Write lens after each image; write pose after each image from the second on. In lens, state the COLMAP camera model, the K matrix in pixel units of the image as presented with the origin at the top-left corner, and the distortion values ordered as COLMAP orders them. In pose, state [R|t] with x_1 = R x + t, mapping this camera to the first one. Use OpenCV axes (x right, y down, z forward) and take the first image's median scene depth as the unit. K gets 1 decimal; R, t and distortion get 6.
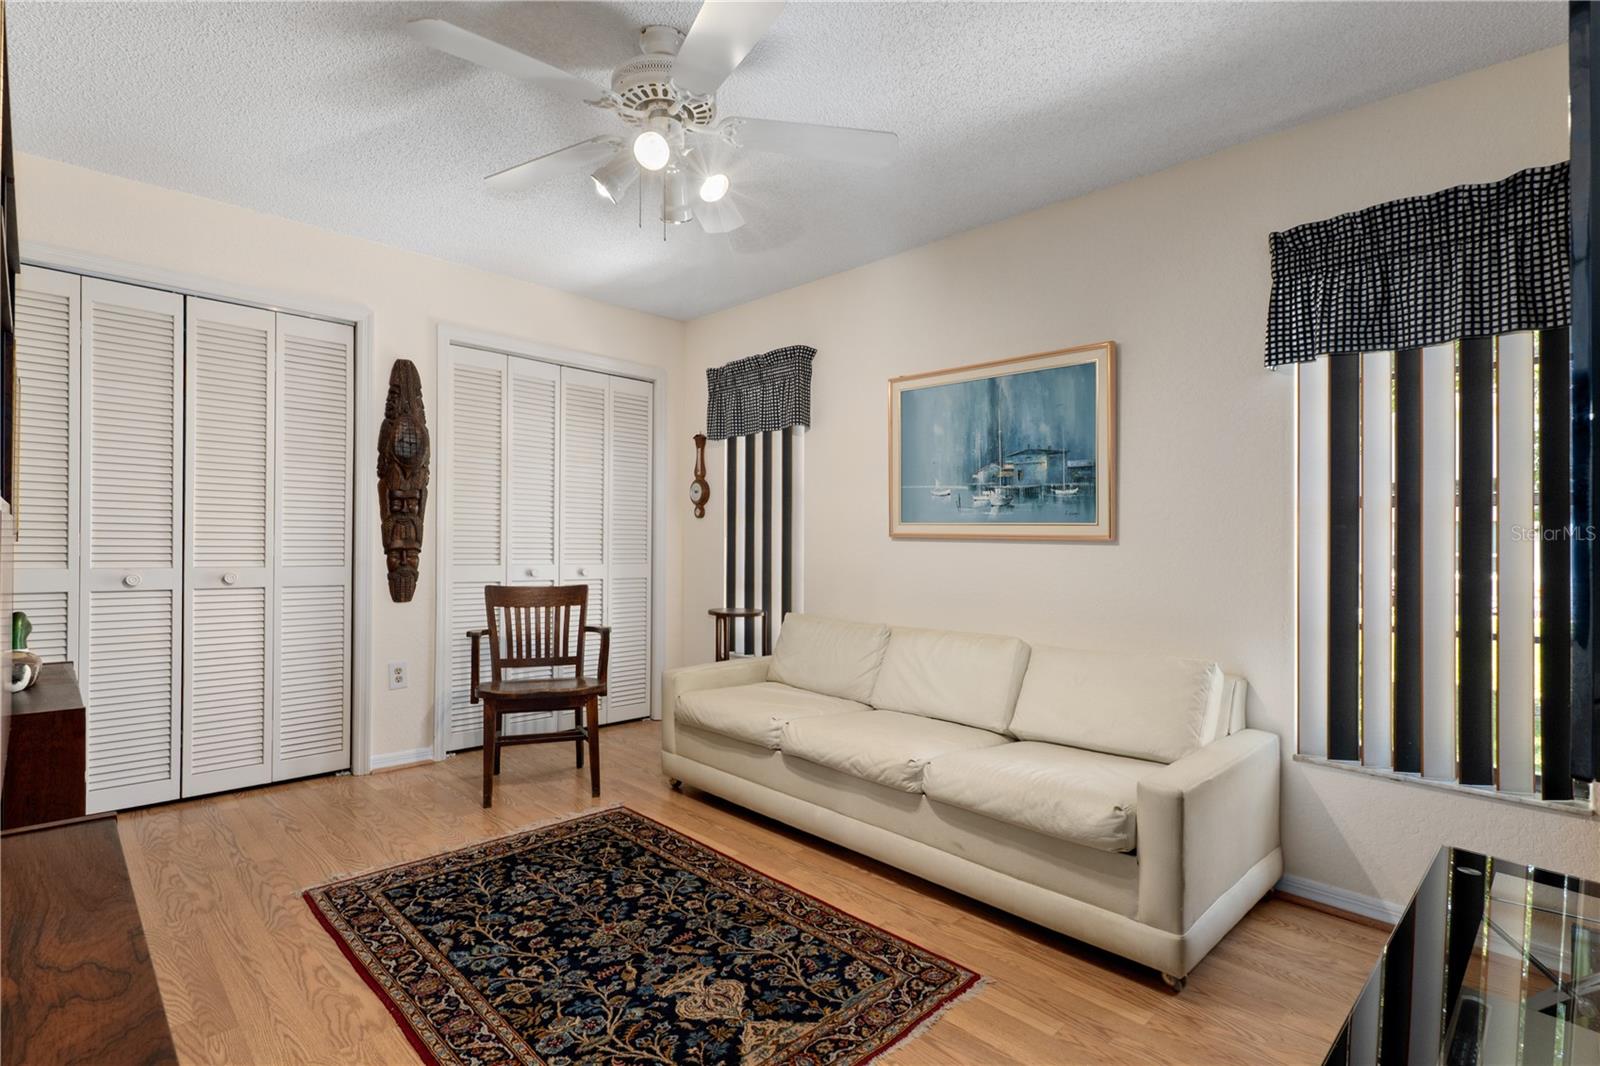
lens RADIAL K [[768.6, 0, 799.7], [0, 768.6, 529.9], [0, 0, 1]] dist [-0.000817, 0.005052]
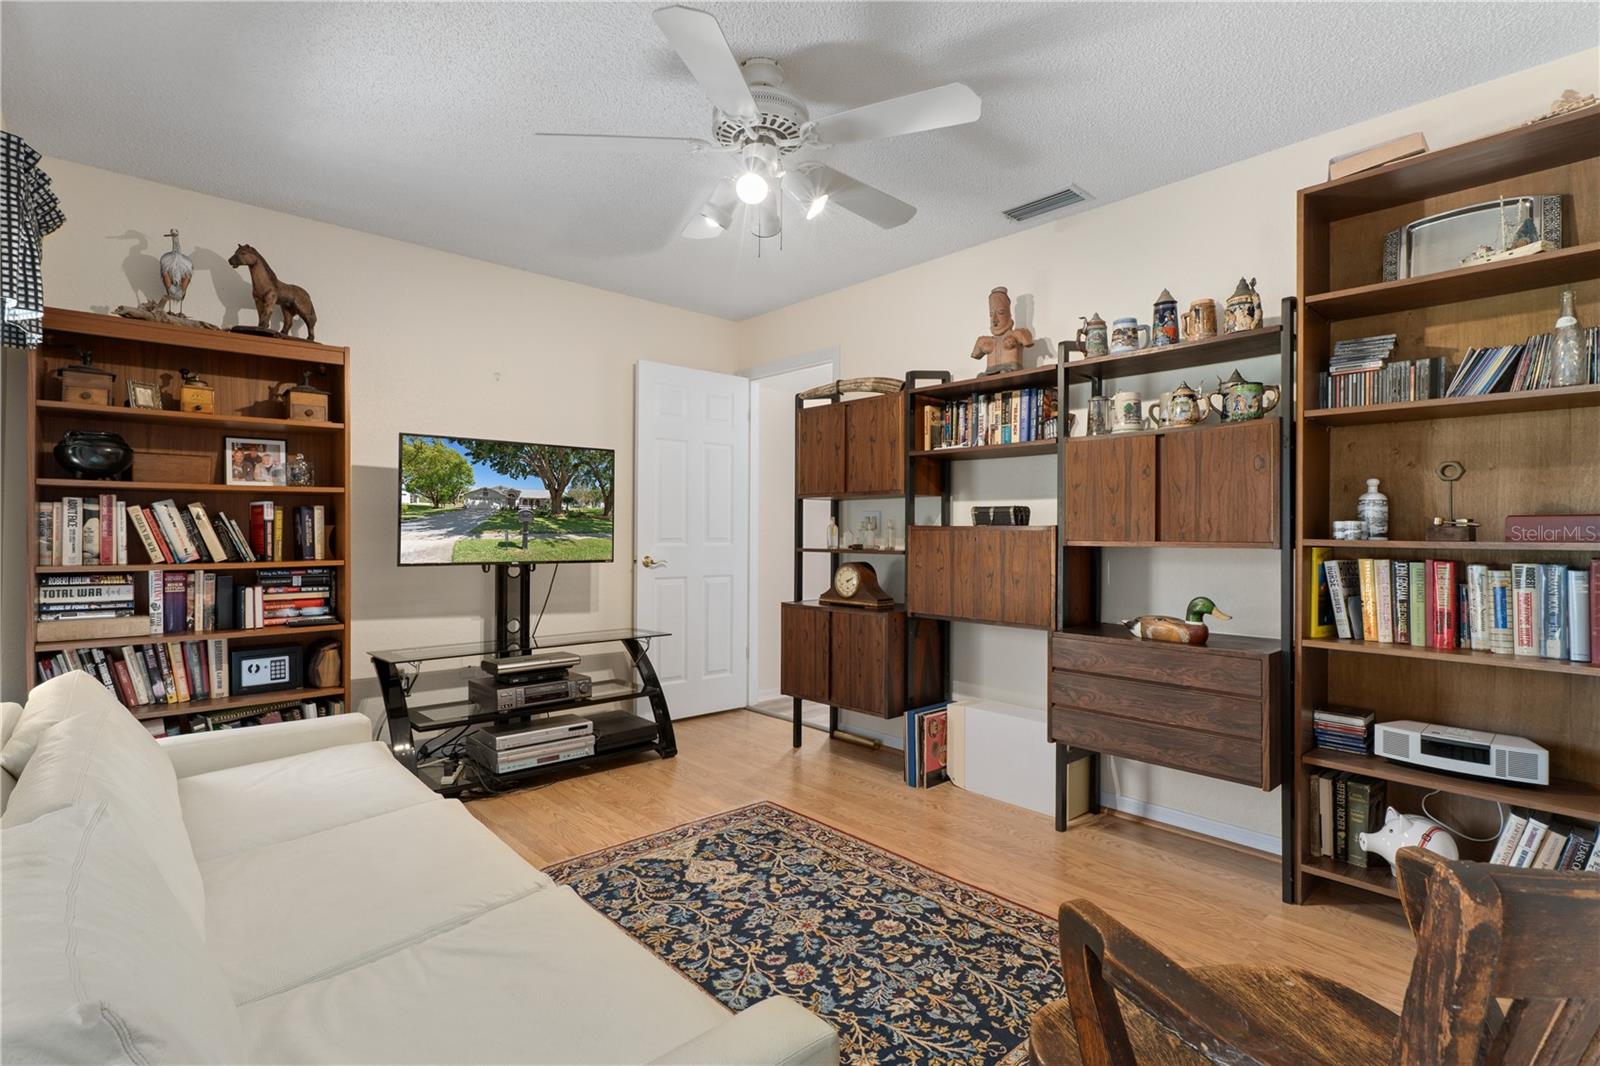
lens RADIAL K [[768.6, 0, 799.7], [0, 768.6, 529.9], [0, 0, 1]] dist [-0.000817, 0.005052]
pose [[-0.998511, -0.027190, 0.047288, -0.285084], [-0.028033, 0.999458, -0.017249, 0.023840], [-0.046793, -0.018548, -0.998732, 2.111702]]
